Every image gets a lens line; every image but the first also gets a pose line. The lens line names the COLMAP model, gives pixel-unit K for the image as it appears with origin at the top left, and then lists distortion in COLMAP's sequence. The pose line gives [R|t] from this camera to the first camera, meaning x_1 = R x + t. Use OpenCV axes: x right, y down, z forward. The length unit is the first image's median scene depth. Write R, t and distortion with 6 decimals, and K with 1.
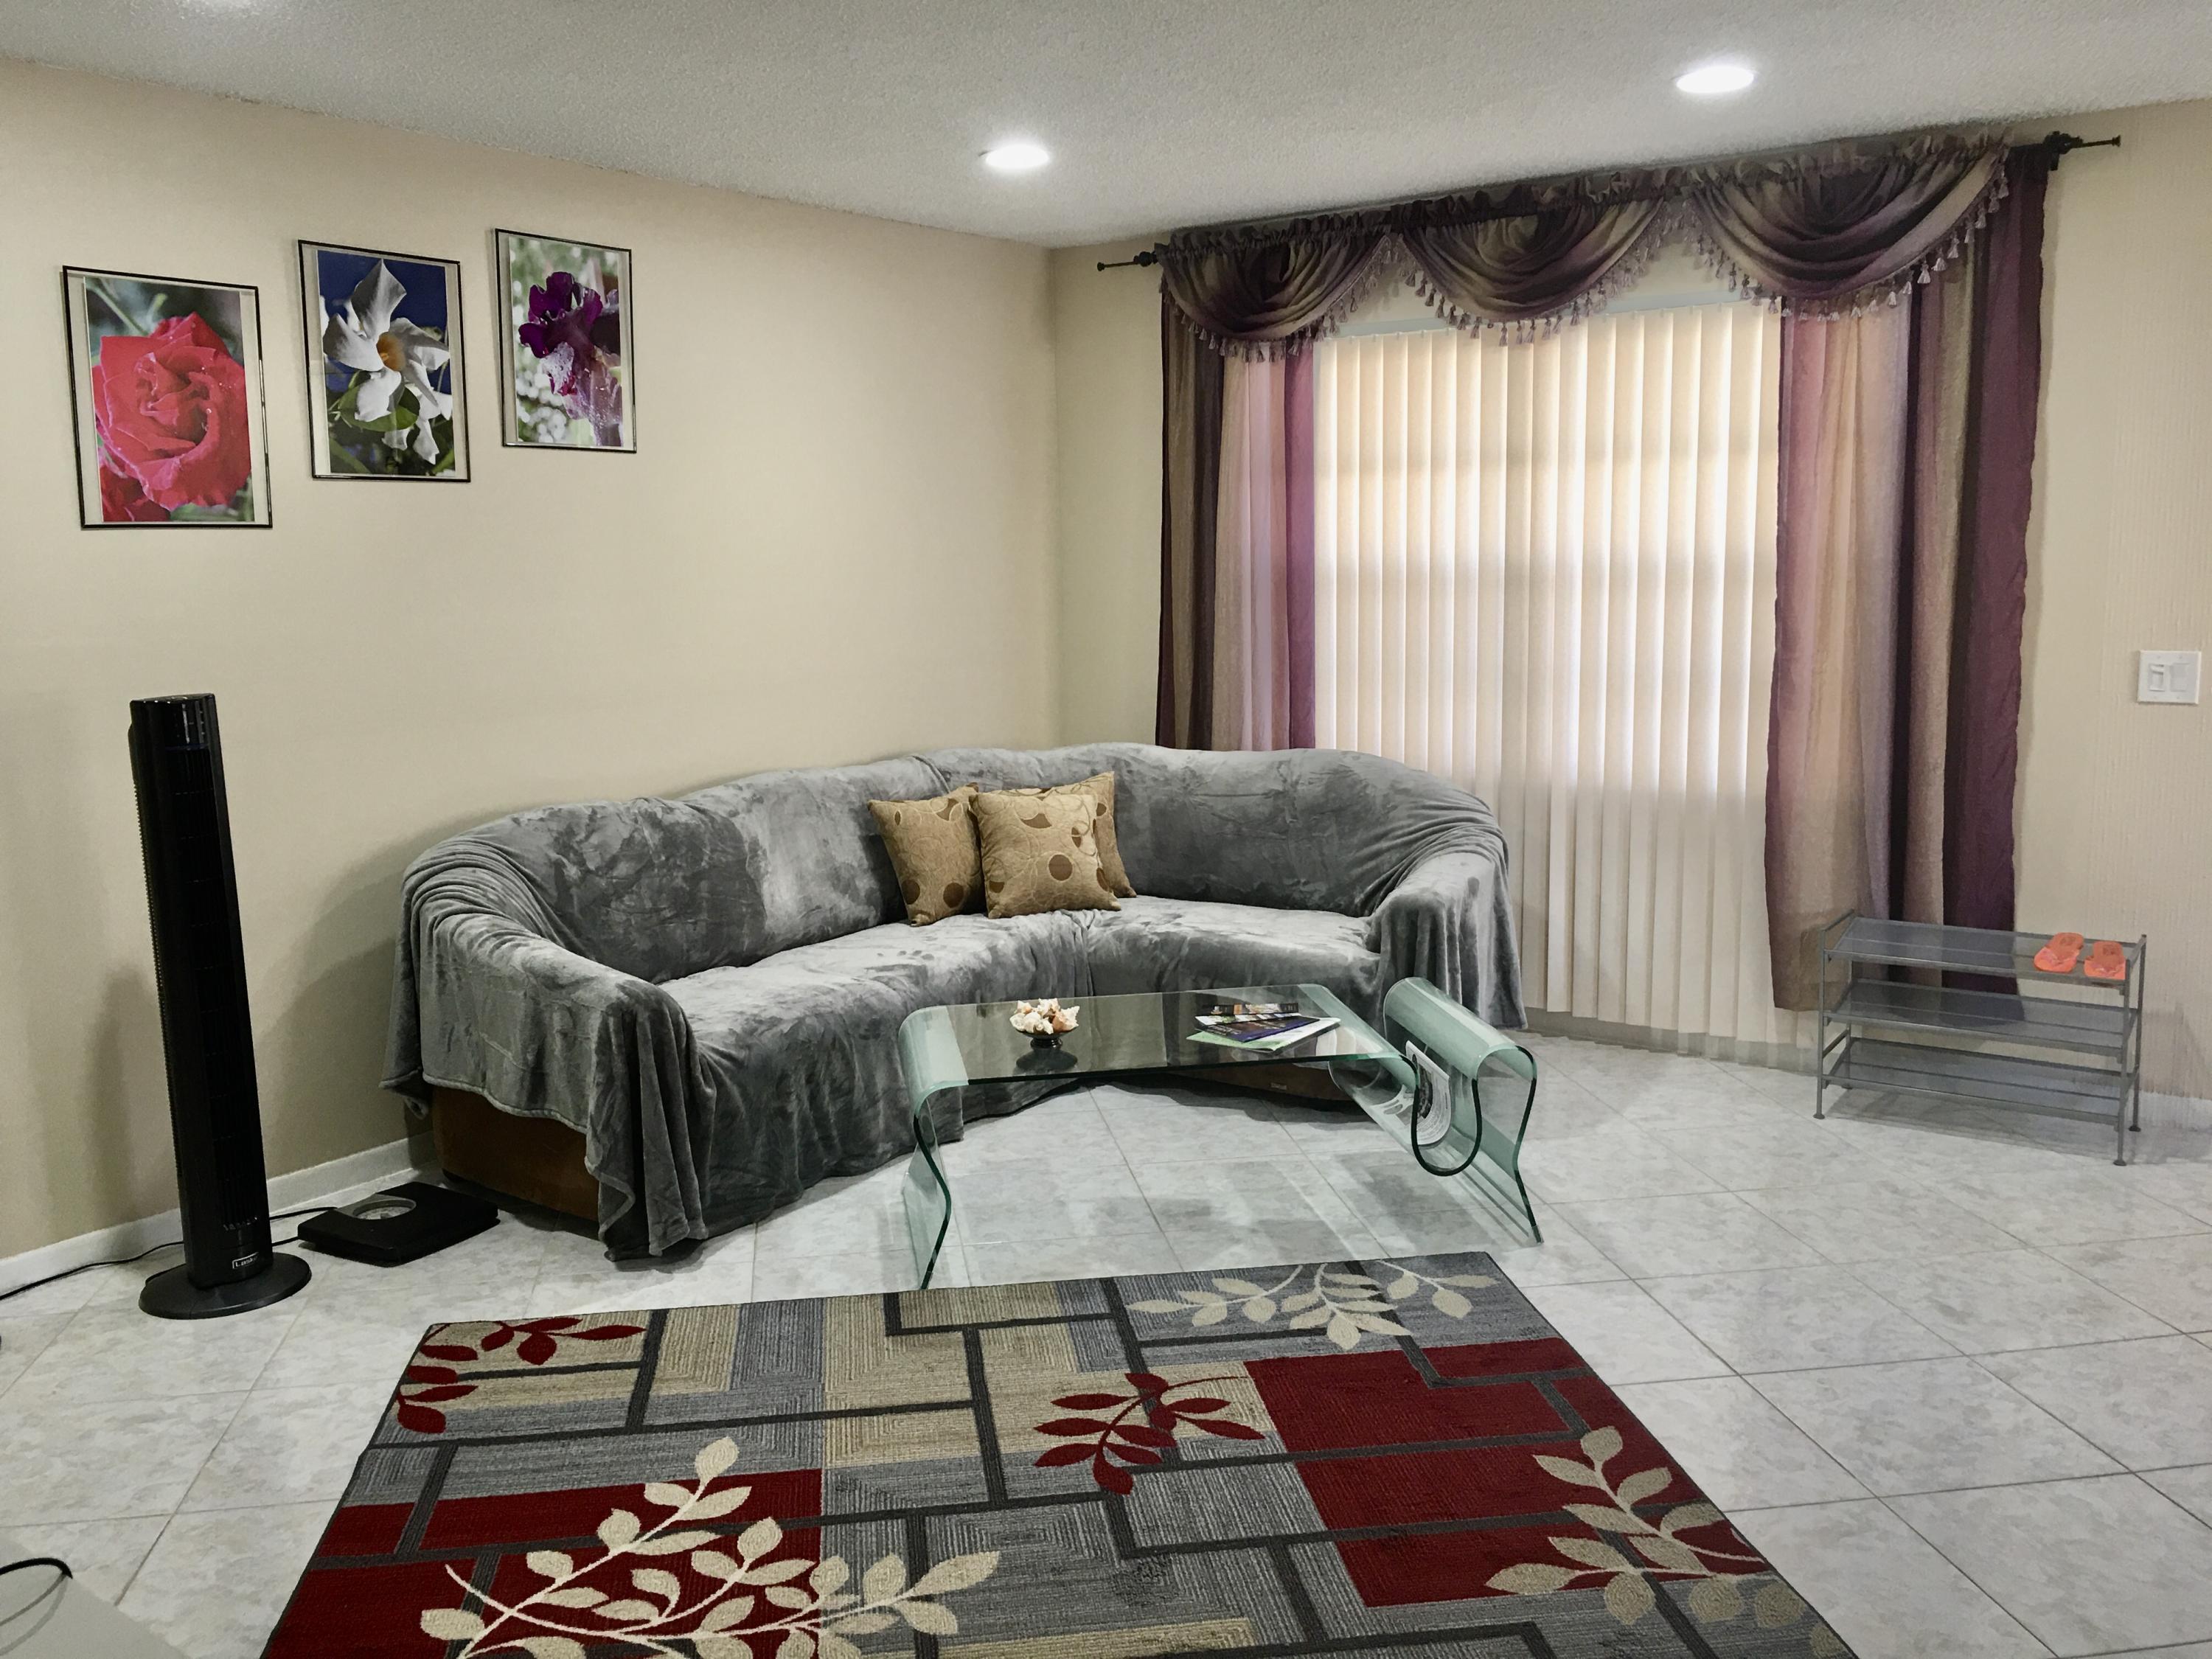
lens RADIAL K [[1890.5, 0, 1109.0], [0, 1890.5, 827.8], [0, 0, 1]] dist [0.054723, -0.079181]
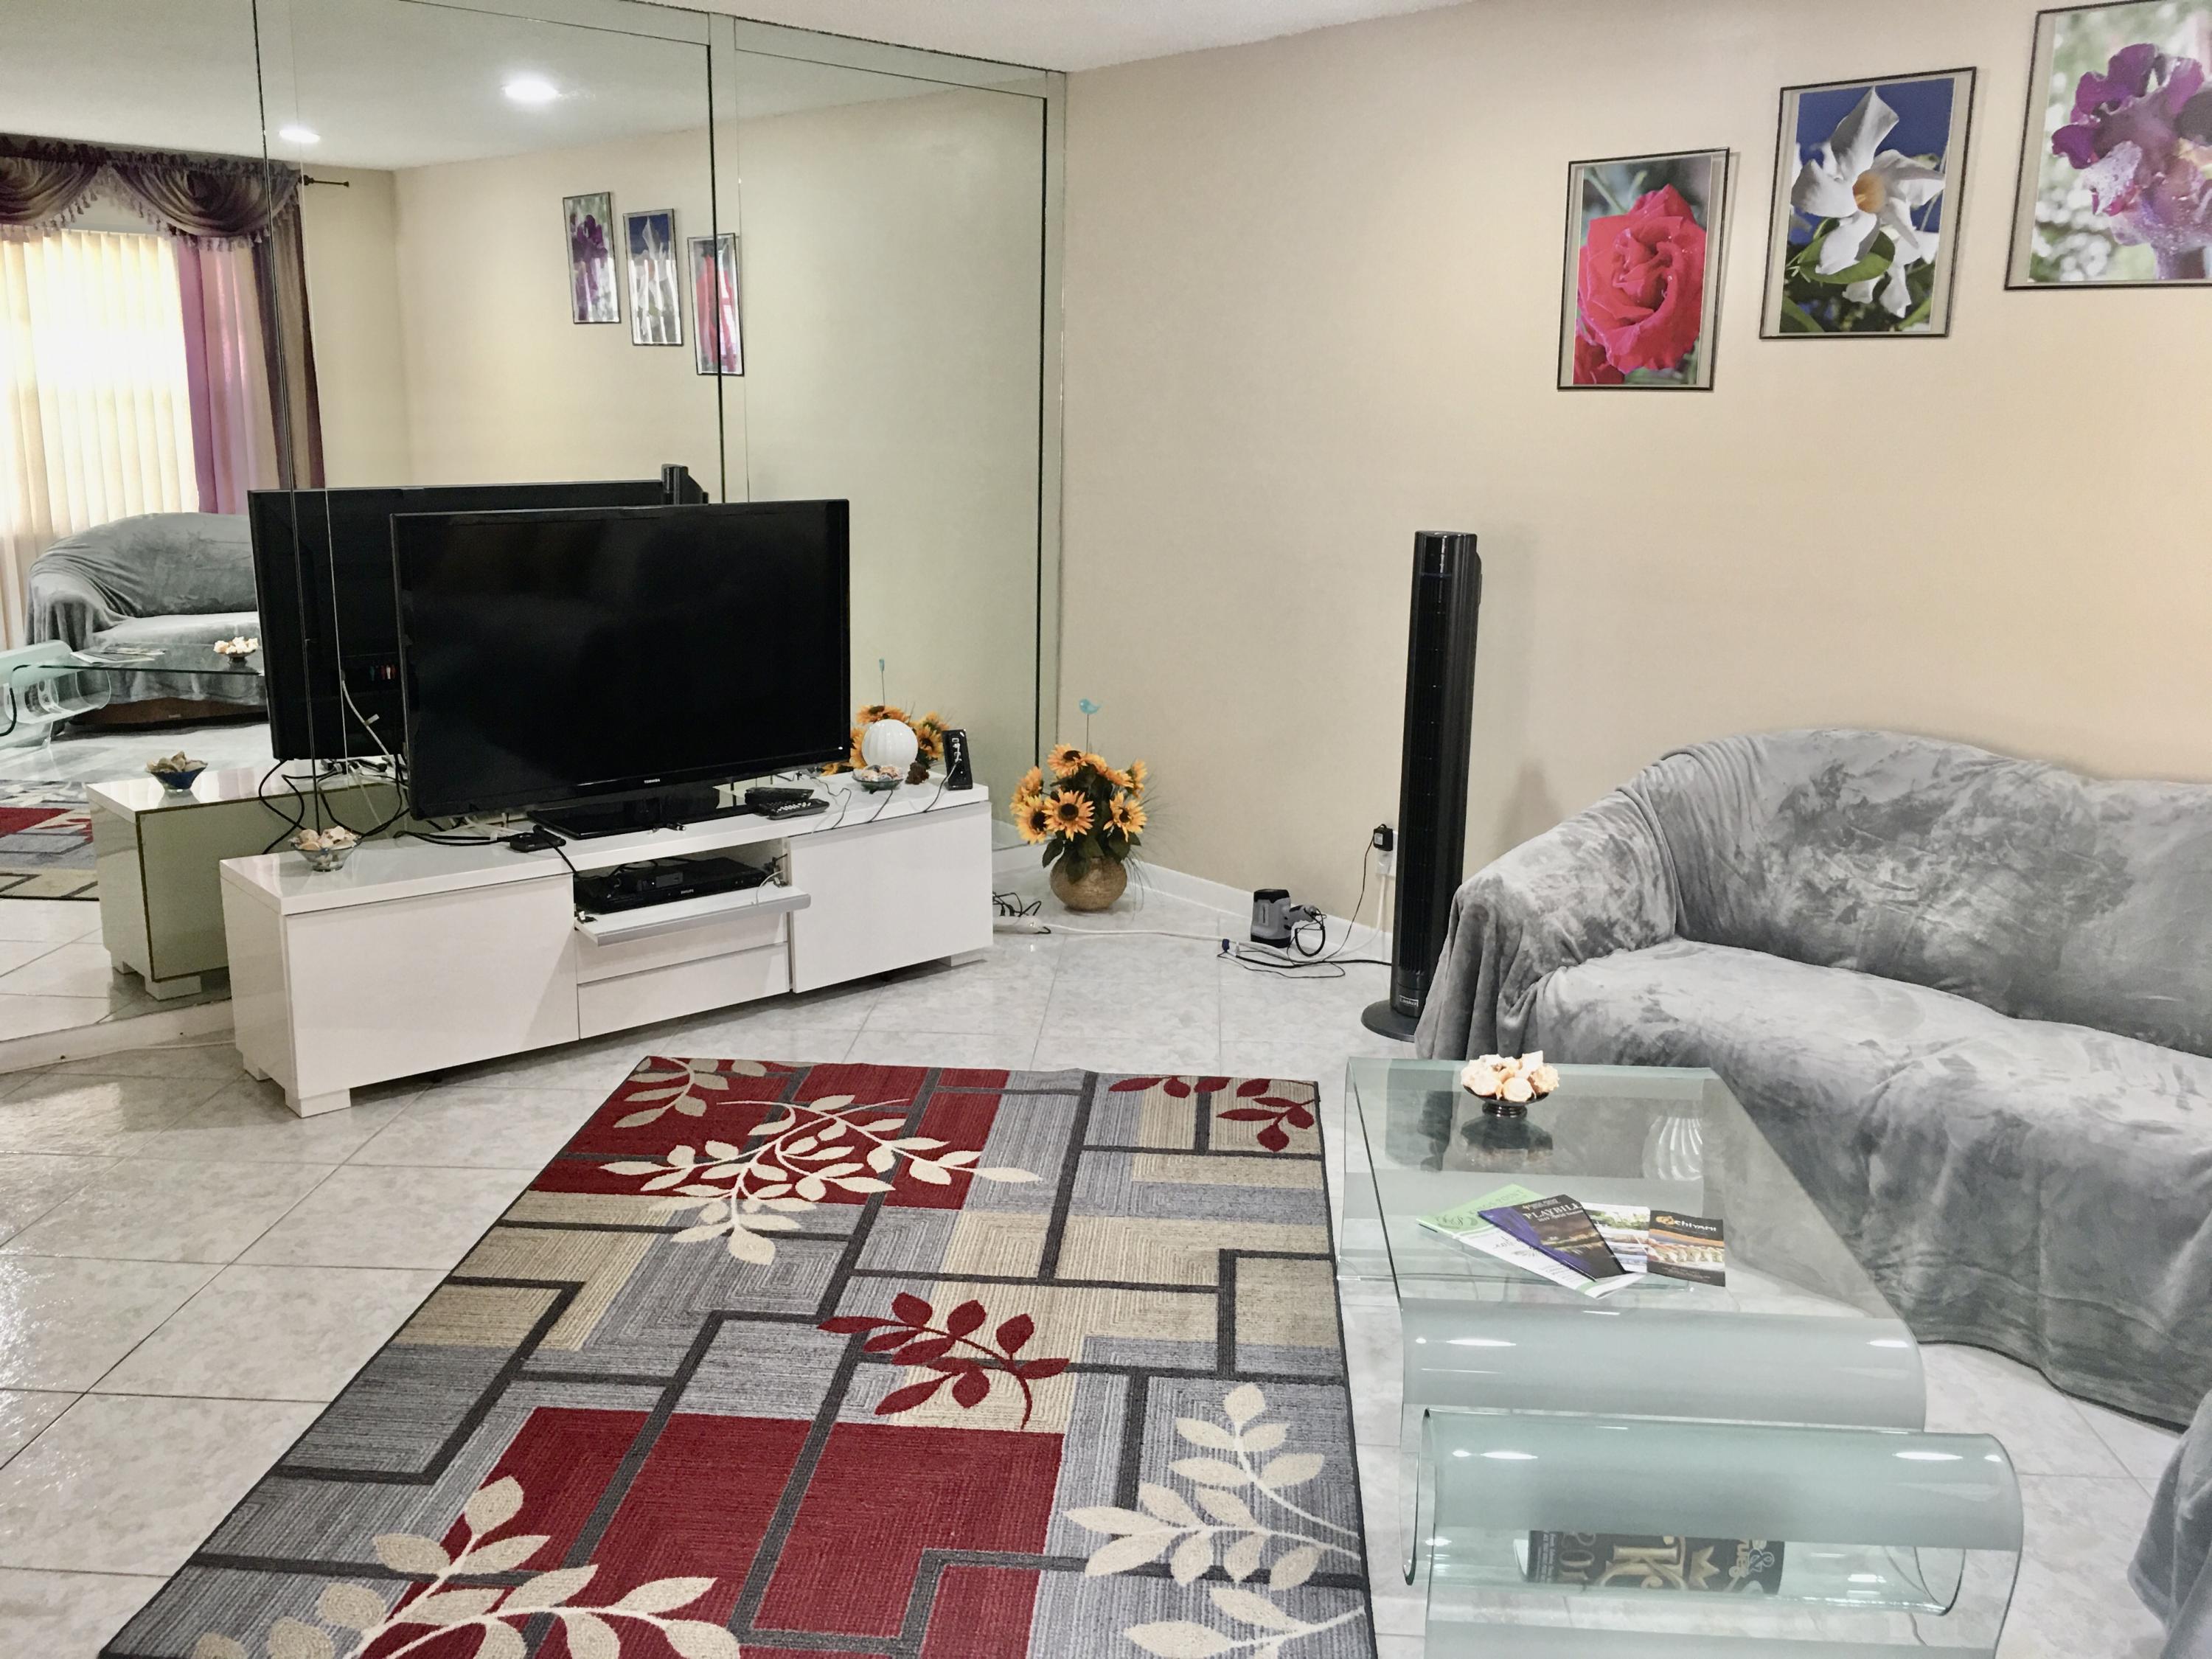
lens RADIAL K [[1890.5, 0, 1102.8], [0, 1890.5, 829.8], [0, 0, 1]] dist [0.054723, -0.079181]
pose [[-0.227465, 0.231258, -0.945928, 0.699910], [-0.156687, 0.950042, 0.269942, -0.170328], [0.961098, 0.209617, -0.179866, 0.991639]]
